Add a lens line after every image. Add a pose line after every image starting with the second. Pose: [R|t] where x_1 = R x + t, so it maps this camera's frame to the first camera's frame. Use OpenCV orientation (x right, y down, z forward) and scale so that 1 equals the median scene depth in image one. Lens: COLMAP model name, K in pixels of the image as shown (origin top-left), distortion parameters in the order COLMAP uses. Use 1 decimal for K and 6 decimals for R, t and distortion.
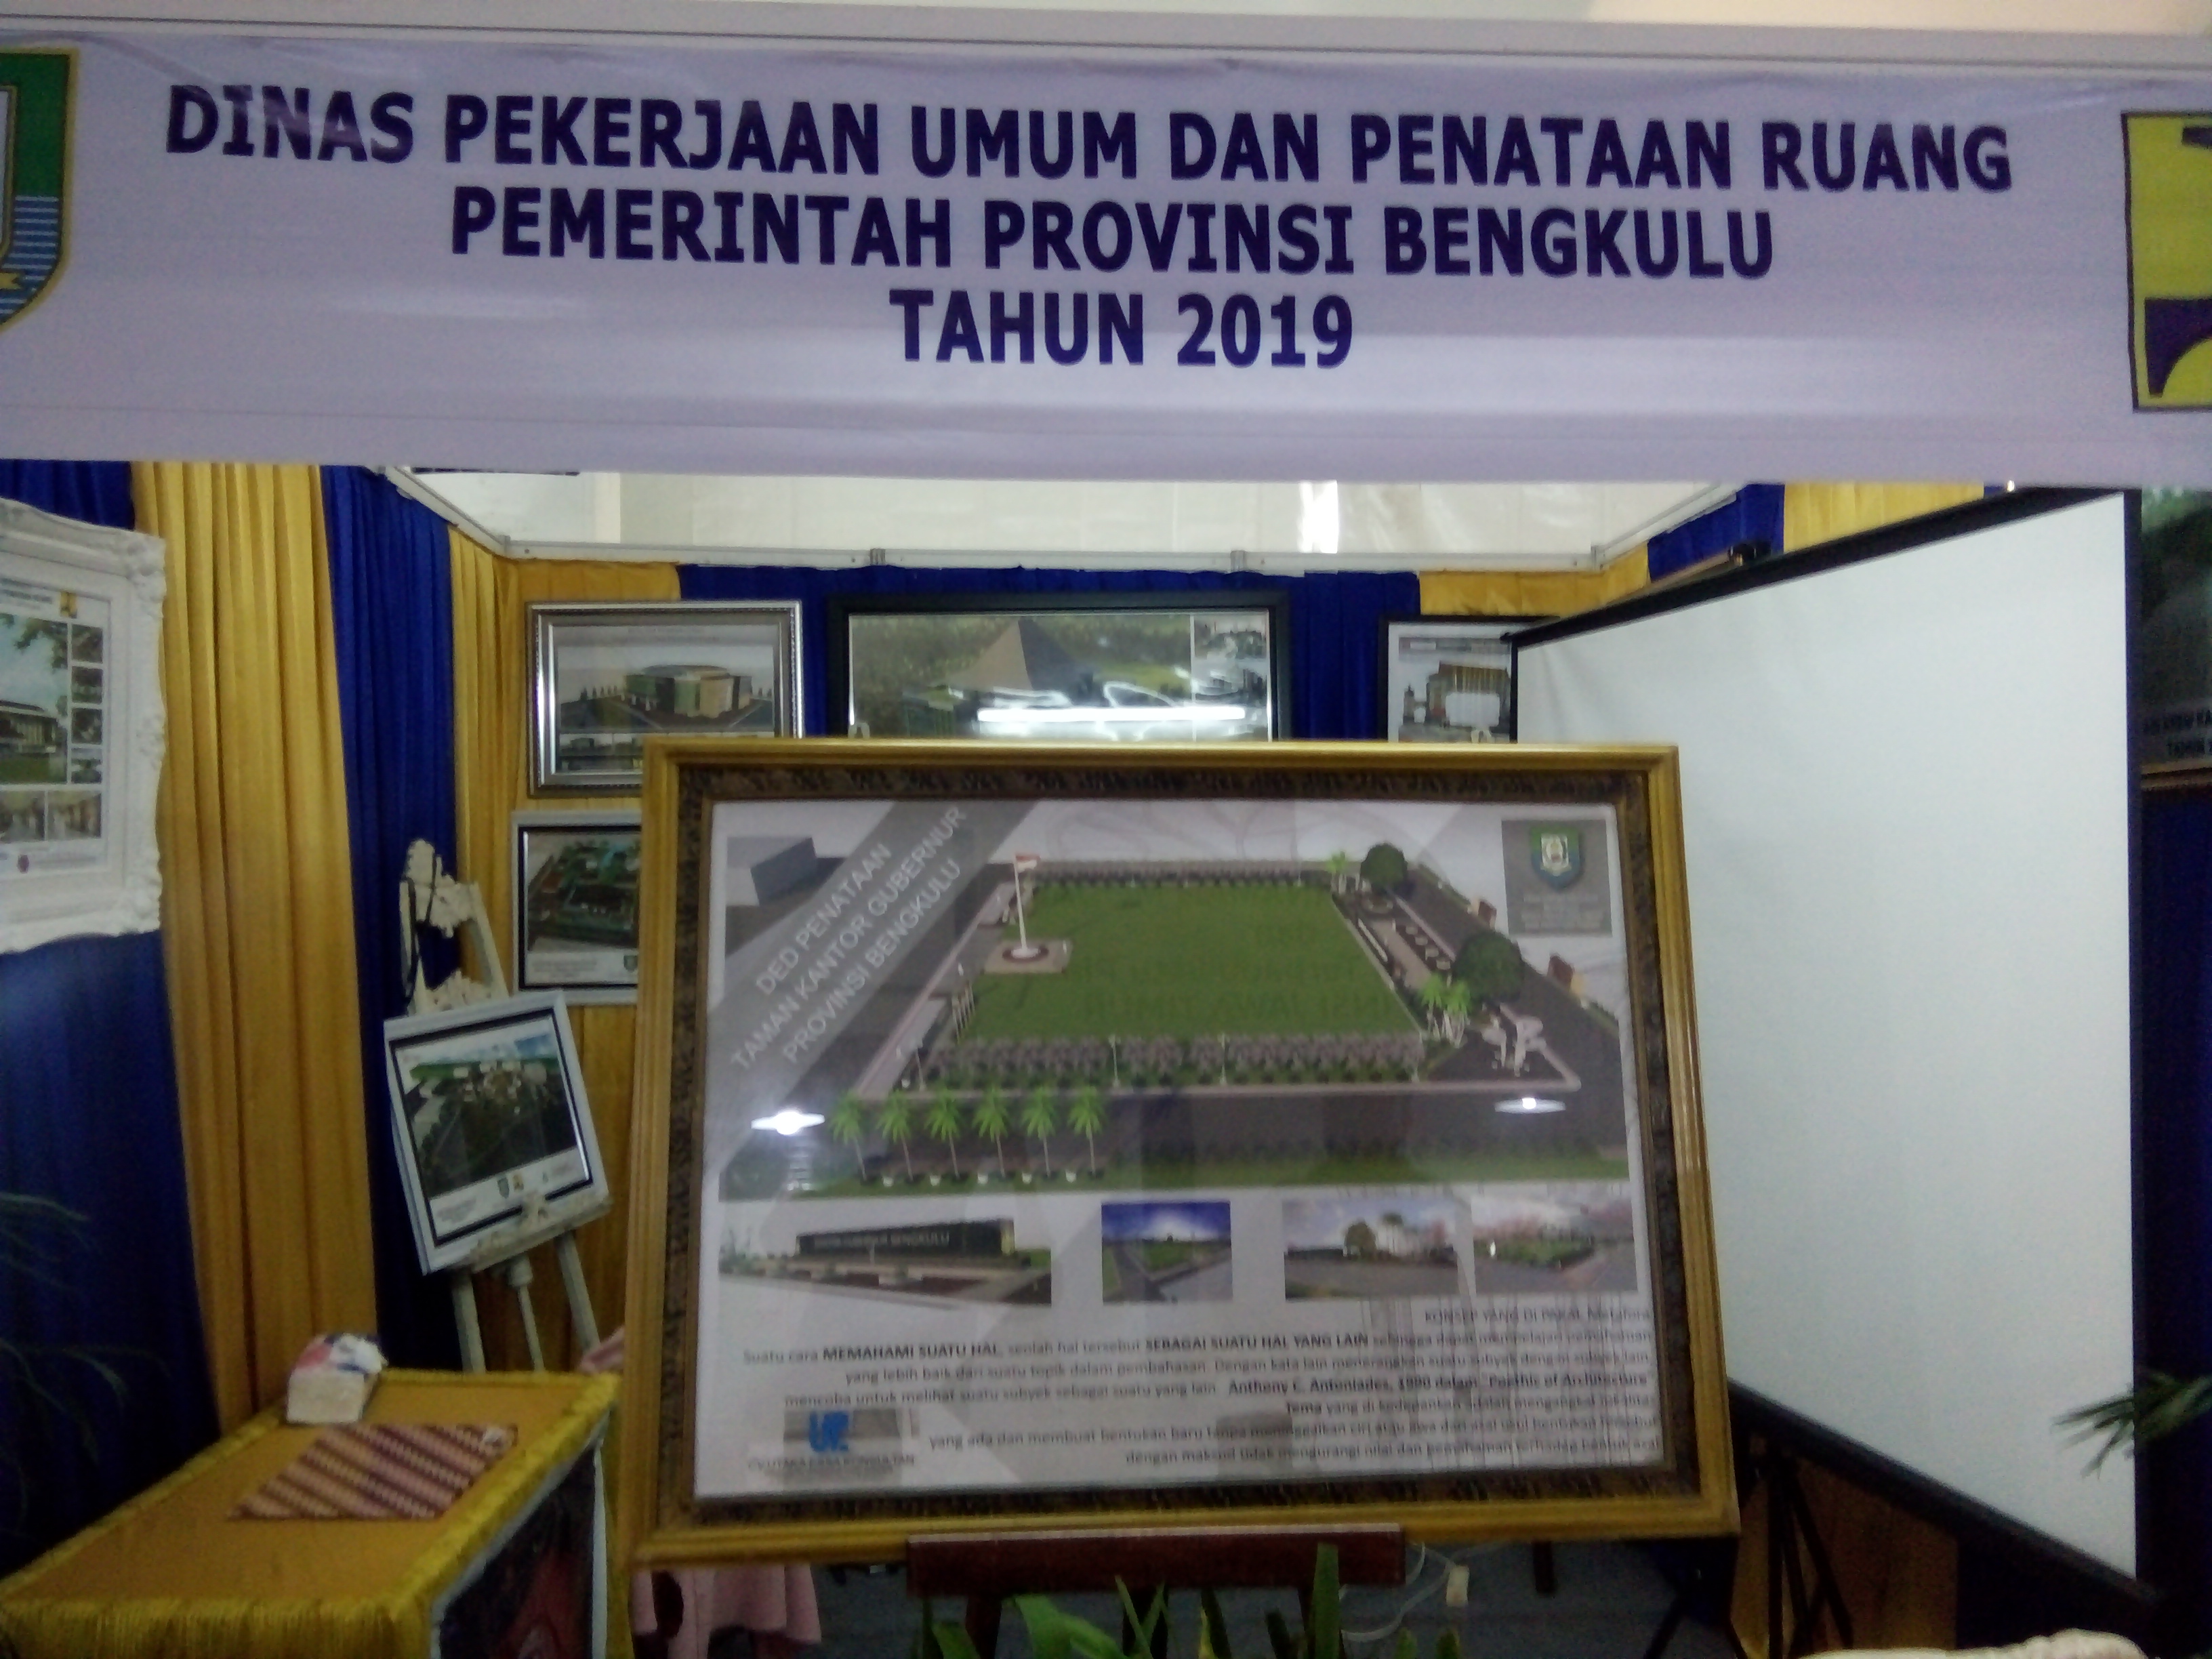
lens RADIAL K [[1812.0, 0, 1111.2], [0, 1812.0, 818.5], [0, 0, 1]] dist [0.067777, -0.095056]
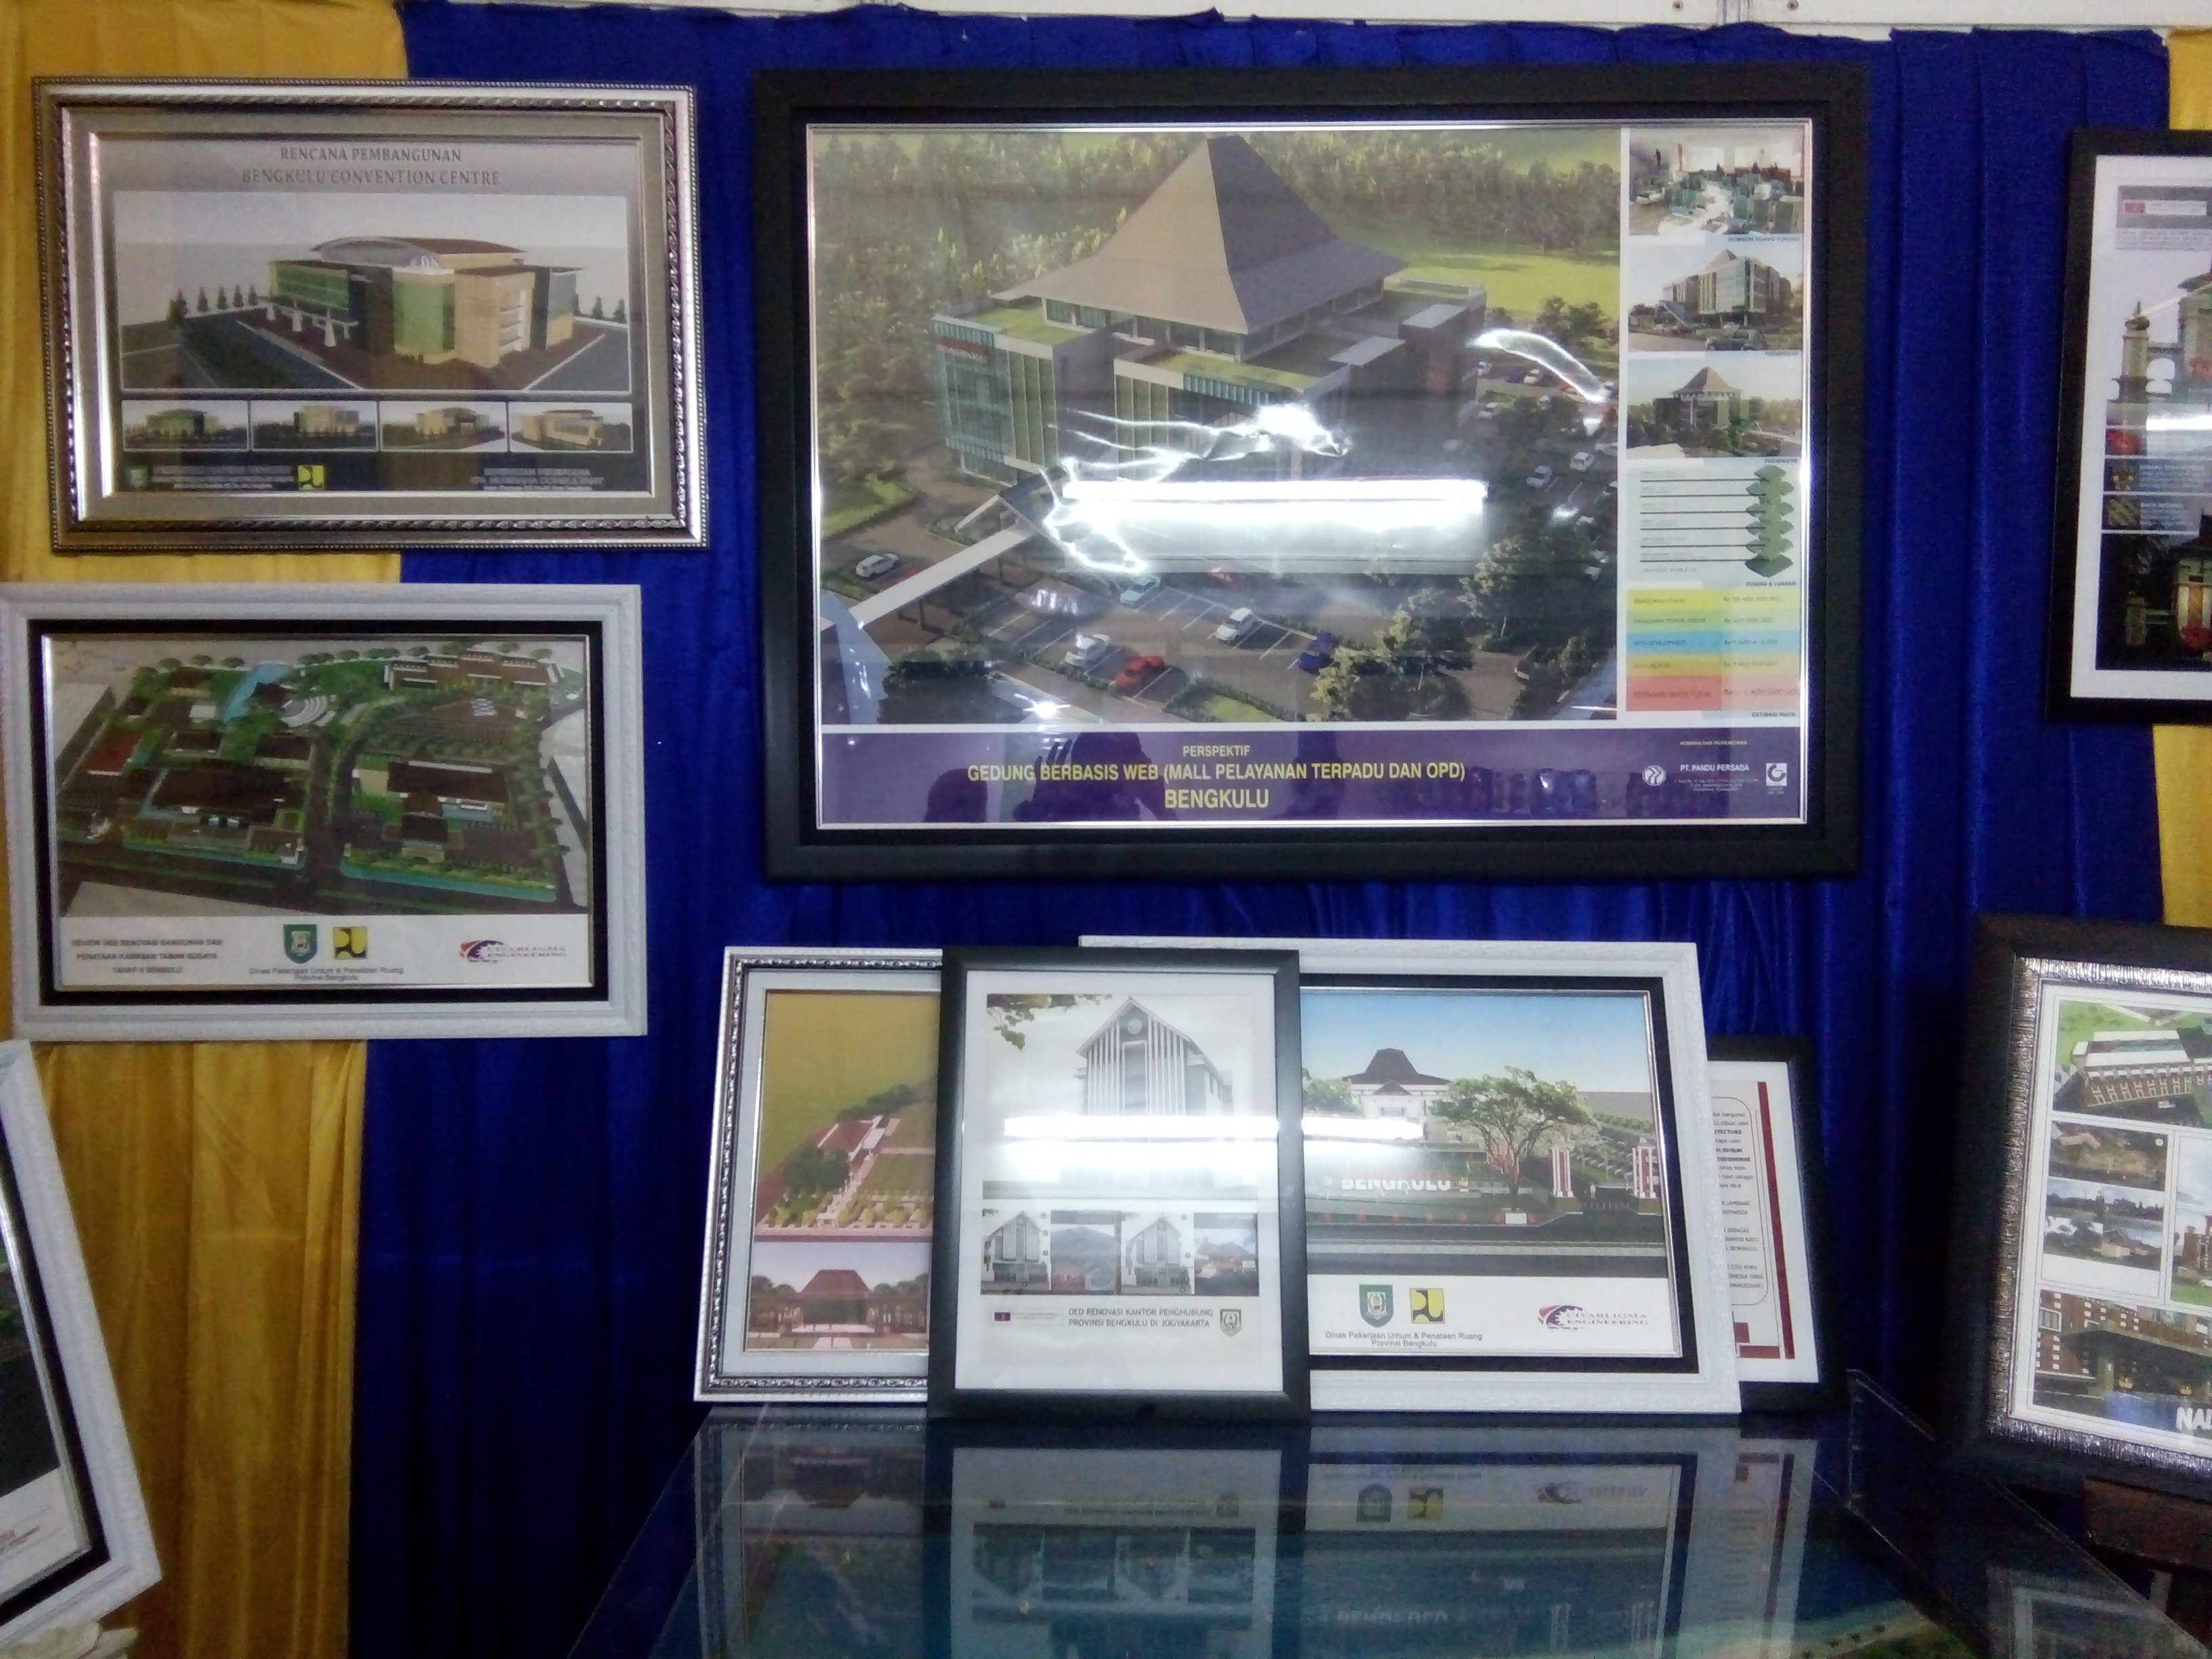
lens RADIAL K [[1812.0, 0, 1111.2], [0, 1812.0, 818.5], [0, 0, 1]] dist [0.067777, -0.095056]
pose [[0.997720, 0.012944, -0.066234, -0.044983], [-0.008480, 0.997701, 0.067236, 0.019288], [0.066952, -0.066521, 0.995536, 0.583035]]
